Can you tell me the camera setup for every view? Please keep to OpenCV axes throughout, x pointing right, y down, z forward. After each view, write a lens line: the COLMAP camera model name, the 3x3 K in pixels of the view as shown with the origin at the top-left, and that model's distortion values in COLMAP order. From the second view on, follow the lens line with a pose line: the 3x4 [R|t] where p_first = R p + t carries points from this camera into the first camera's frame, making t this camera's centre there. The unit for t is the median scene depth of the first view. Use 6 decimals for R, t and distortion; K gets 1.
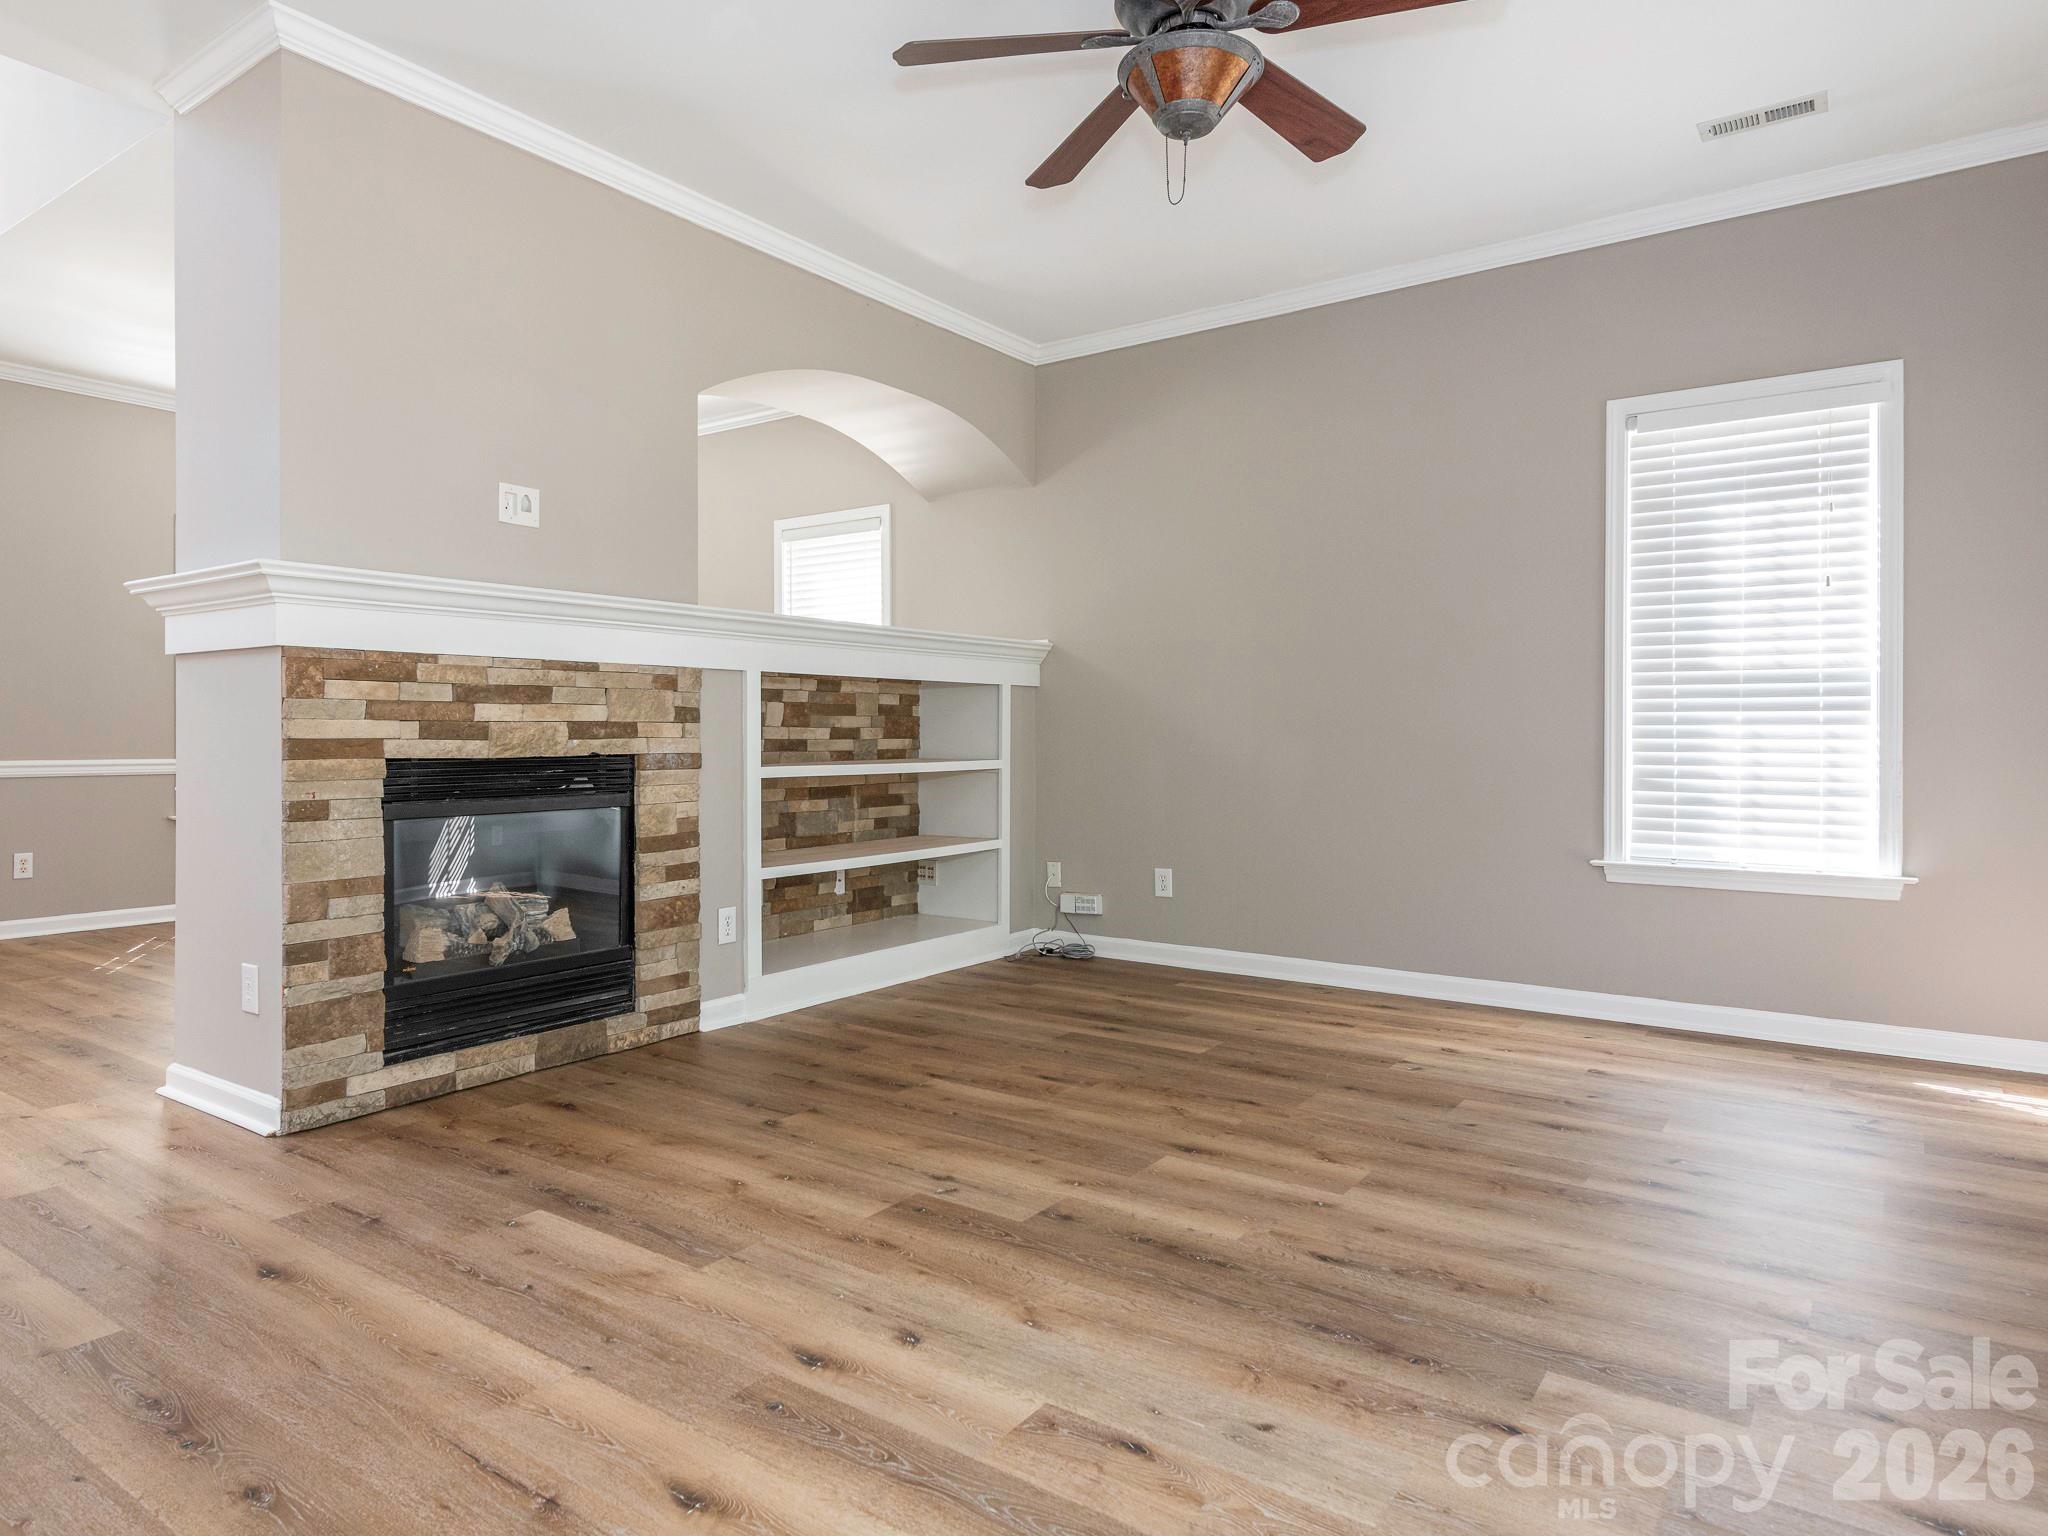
lens RADIAL K [[1271.9, 0, 866.2], [0, 1271.9, 726.3], [0, 0, 1]] dist [0.024066, -0.009125]
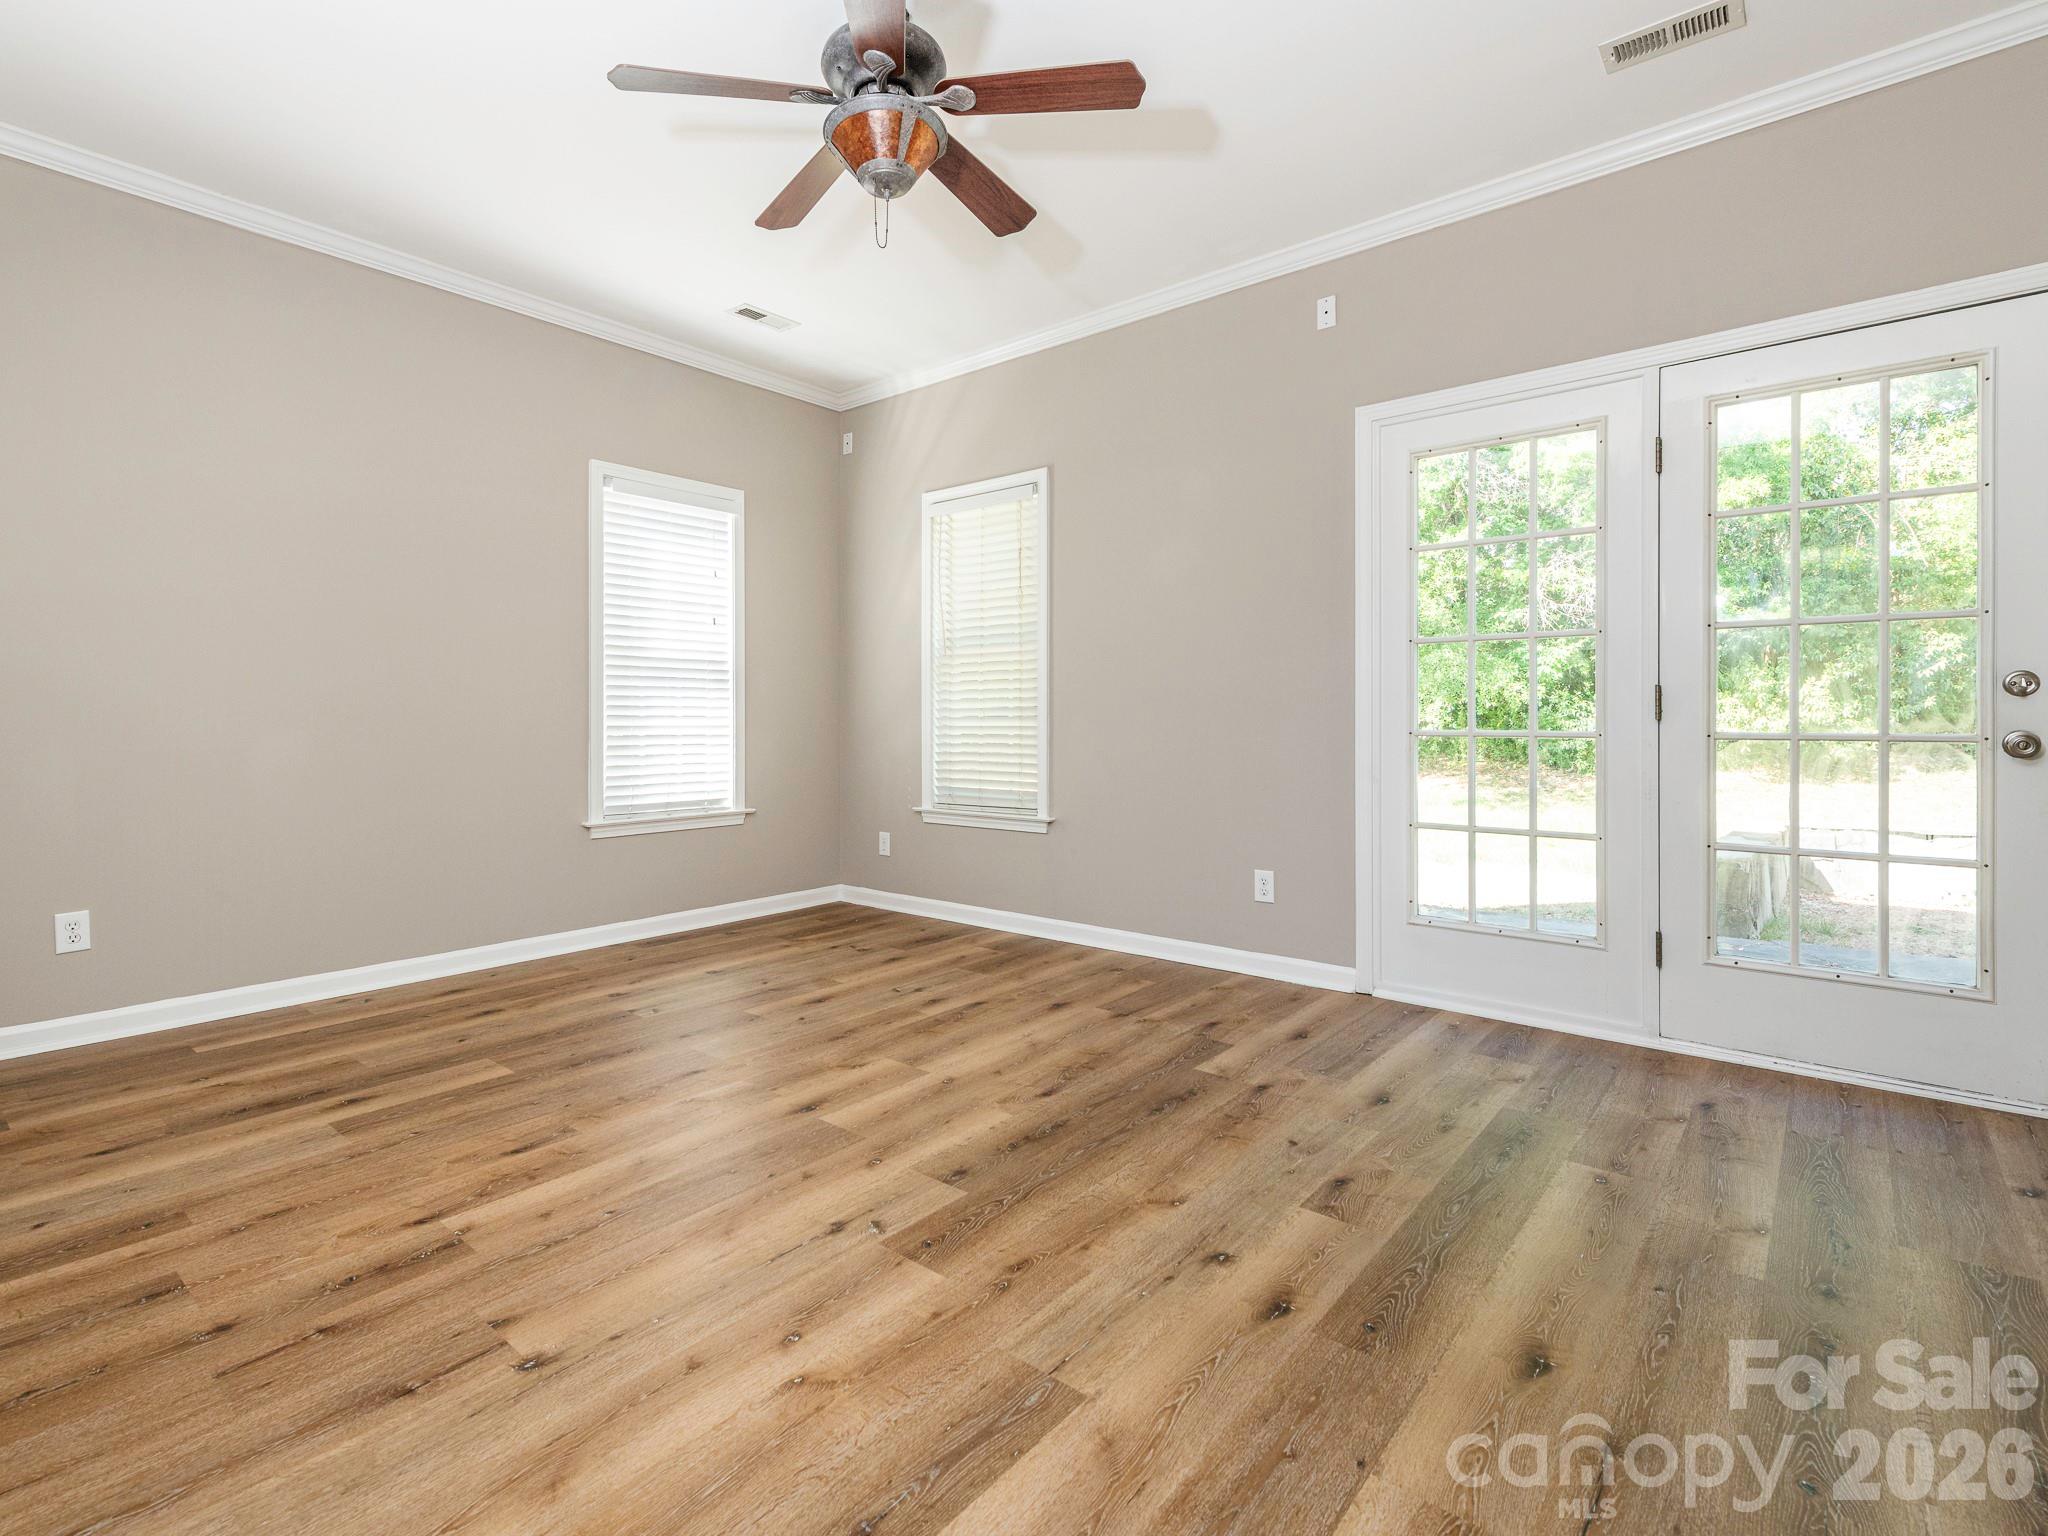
lens RADIAL K [[1009.7, 0, 1015.9], [0, 1009.7, 719.4], [0, 0, 1]] dist [0.016628, -0.002953]
pose [[0.004762, -0.002106, 0.999986, -0.604014], [-0.002004, 0.999996, 0.002115, 0.000762], [-0.999987, -0.002014, 0.004758, 0.823888]]
